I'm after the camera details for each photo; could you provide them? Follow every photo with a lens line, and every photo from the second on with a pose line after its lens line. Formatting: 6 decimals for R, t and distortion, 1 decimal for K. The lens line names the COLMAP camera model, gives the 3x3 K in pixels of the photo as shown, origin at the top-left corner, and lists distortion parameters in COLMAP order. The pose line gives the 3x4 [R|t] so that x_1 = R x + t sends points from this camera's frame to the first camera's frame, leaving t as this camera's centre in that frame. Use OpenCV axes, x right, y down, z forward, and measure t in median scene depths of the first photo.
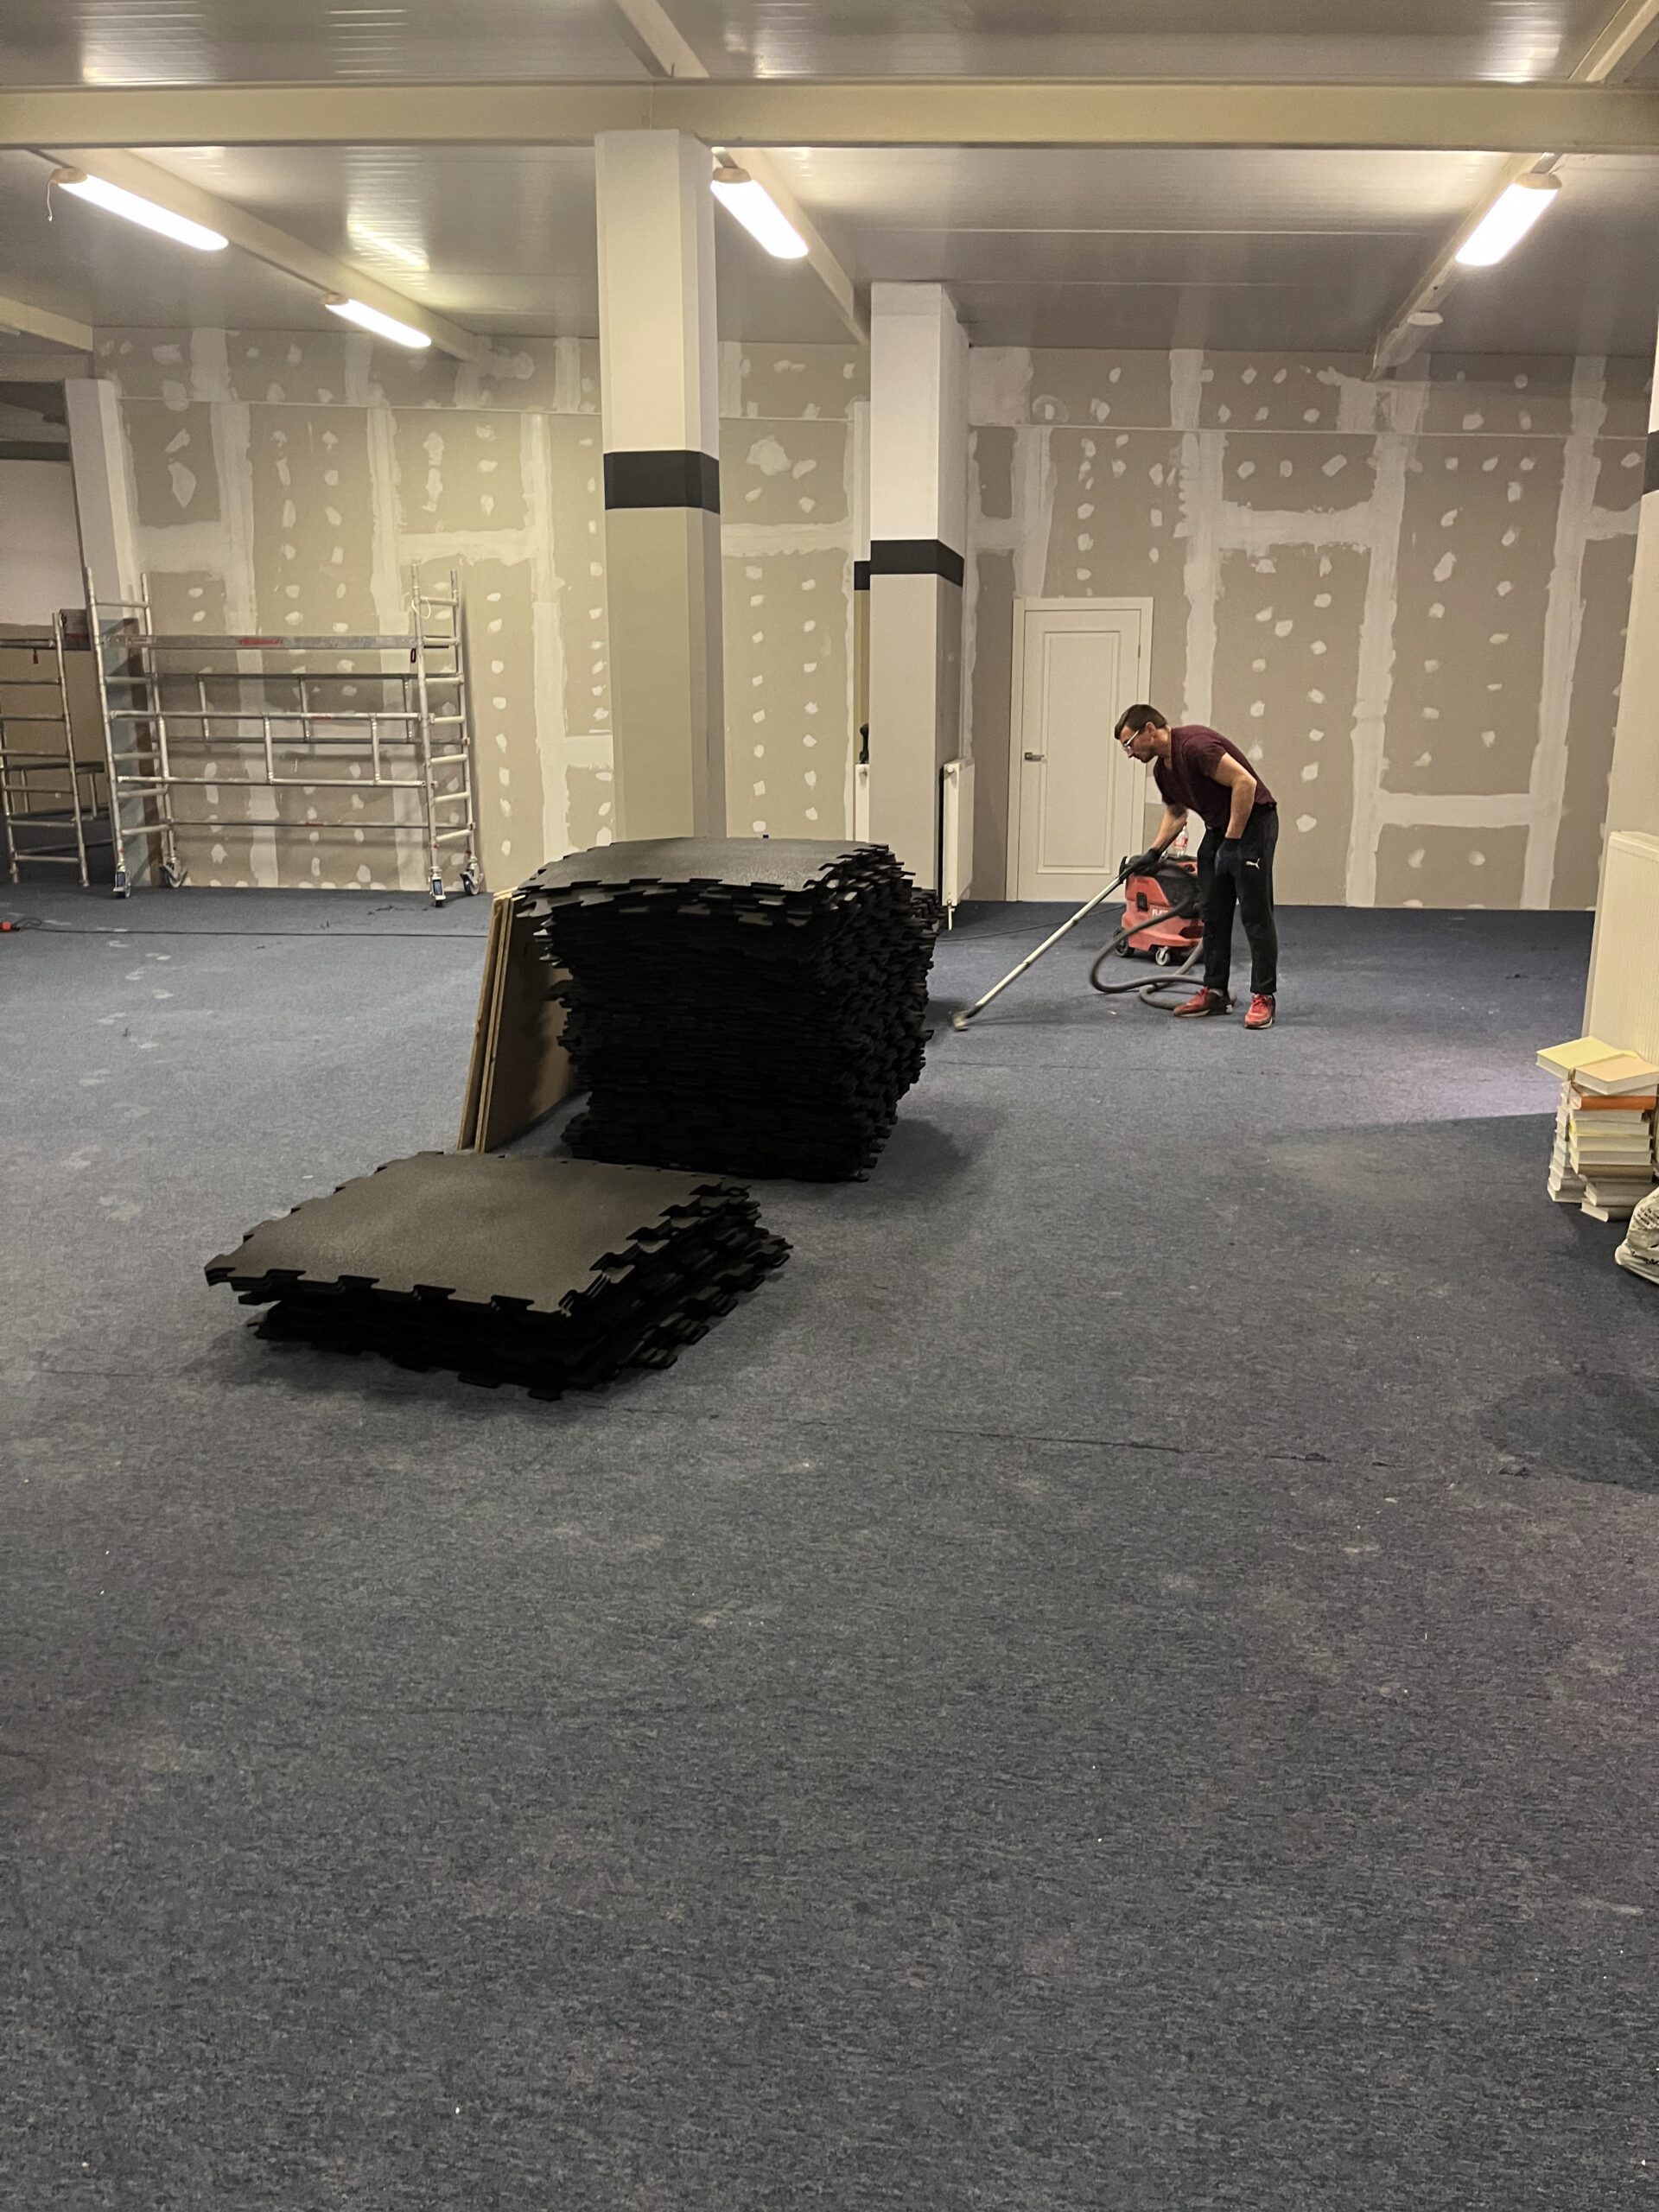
lens RADIAL K [[1651.7, 0, 817.1], [0, 1651.7, 1103.9], [0, 0, 1]] dist [0.006760, 0.003013]
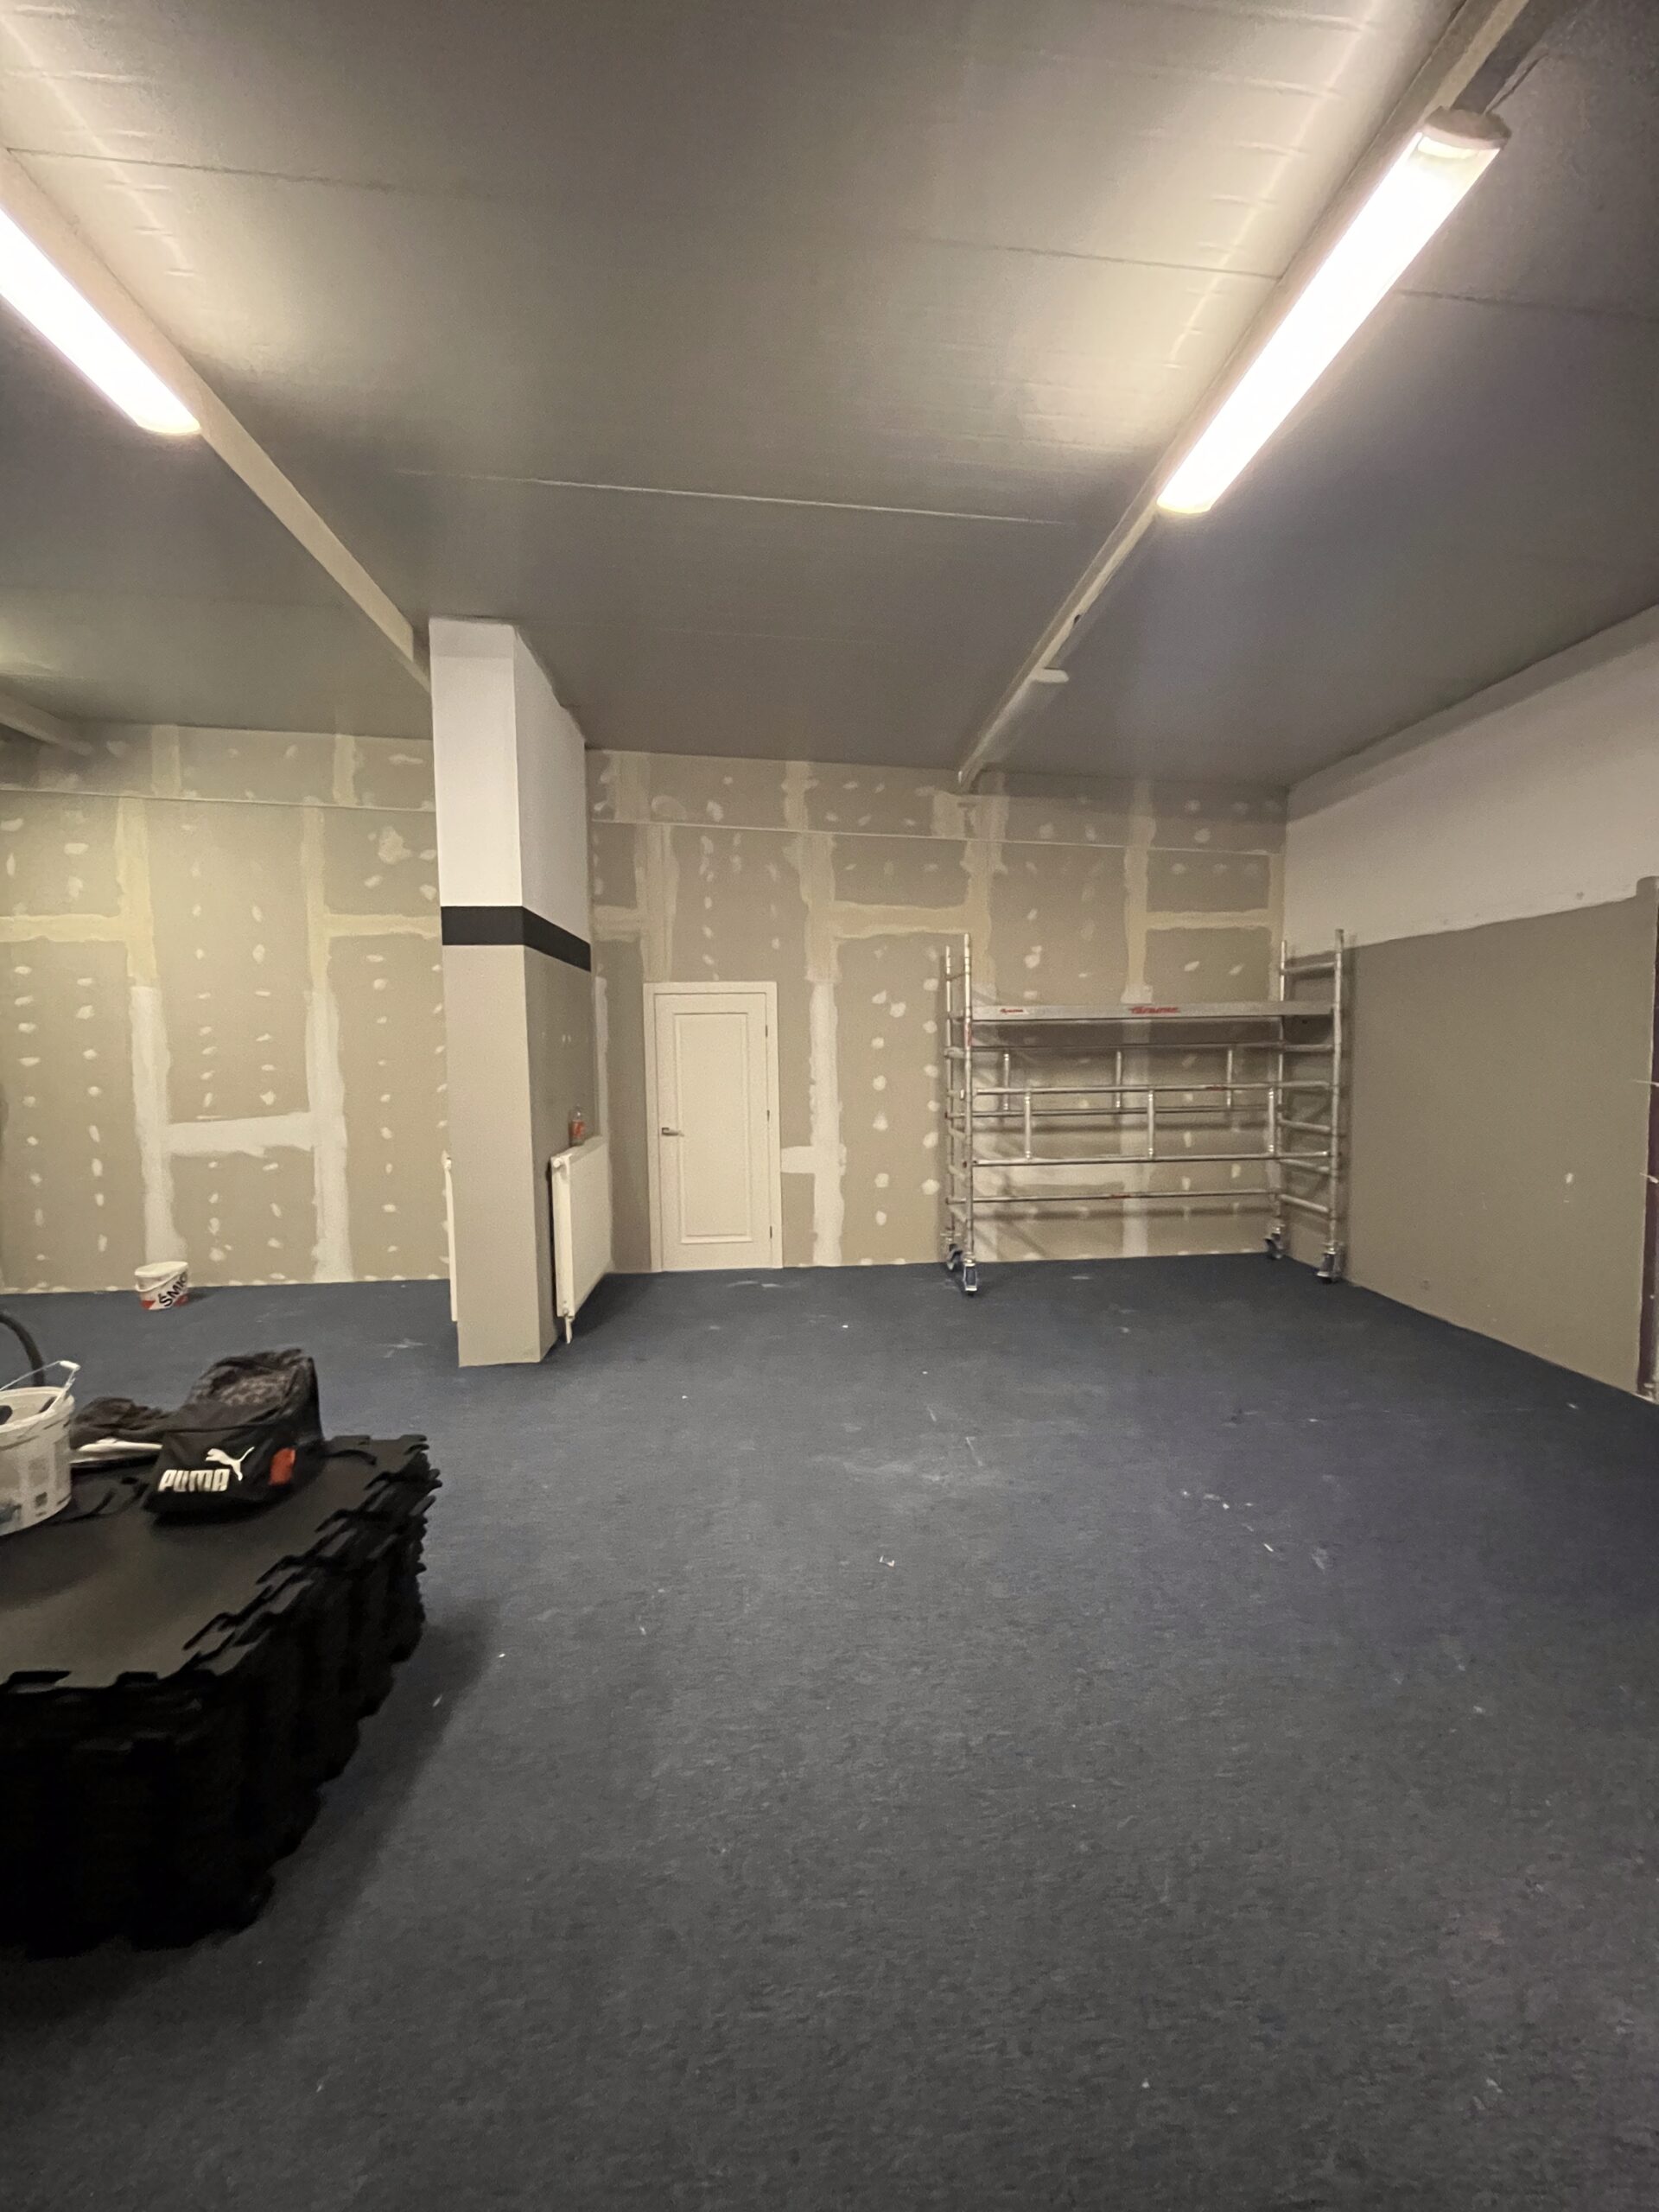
lens RADIAL K [[884.3, 0, 829.5], [0, 884.3, 1106.0], [0, 0, 1]] dist [-0.036958, 0.000024]
pose [[0.969907, -0.026187, 0.242064, 0.102417], [0.069380, 0.982706, -0.171682, -0.135472], [-0.233382, 0.183310, 0.954950, 0.490648]]
